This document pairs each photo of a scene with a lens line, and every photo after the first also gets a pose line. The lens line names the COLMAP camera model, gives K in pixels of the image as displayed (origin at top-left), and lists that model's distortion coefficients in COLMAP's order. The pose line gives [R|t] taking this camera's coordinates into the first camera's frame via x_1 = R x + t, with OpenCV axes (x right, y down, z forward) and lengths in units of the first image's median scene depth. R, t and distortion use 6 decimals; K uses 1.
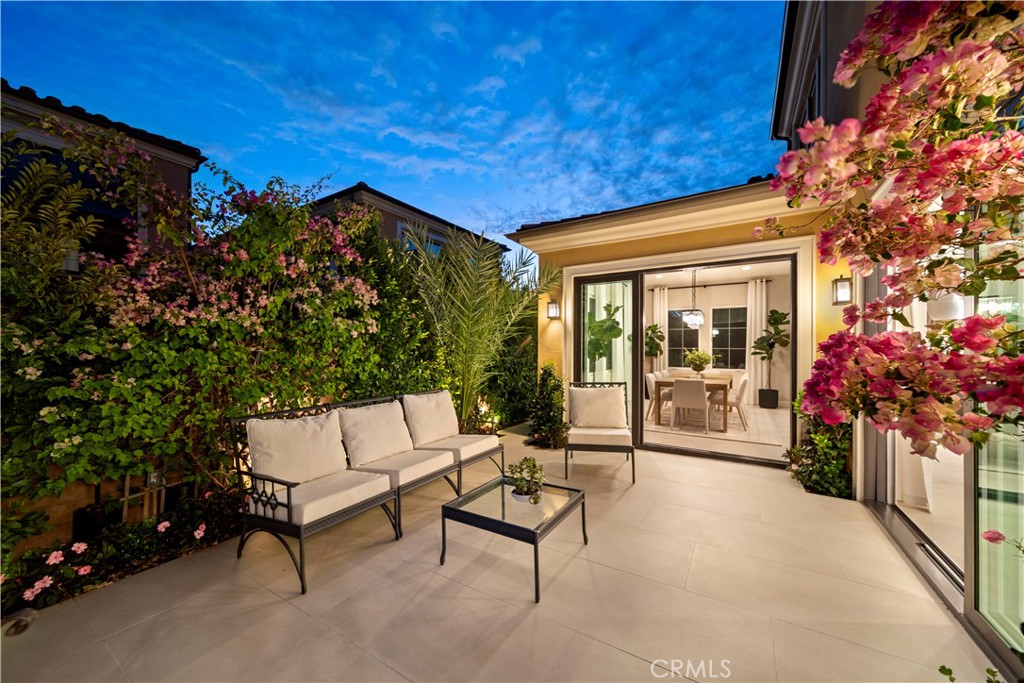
lens RADIAL K [[371.8, 0, 513.8], [0, 371.8, 330.7], [0, 0, 1]] dist [0.000660, 0.000053]
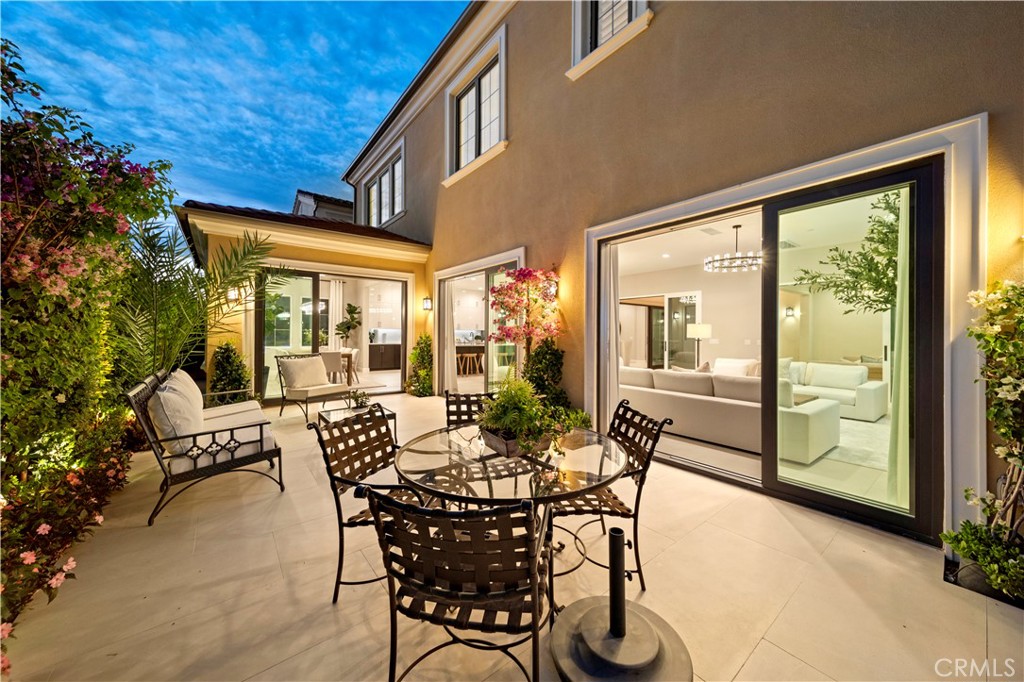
lens RADIAL K [[371.8, 0, 513.8], [0, 371.8, 330.2], [0, 0, 1]] dist [0.000660, 0.000053]
pose [[0.360156, 0.002310, 0.932889, -0.780590], [-0.041586, 0.999043, 0.013581, 0.002973], [-0.931965, -0.043687, 0.359907, -0.187604]]
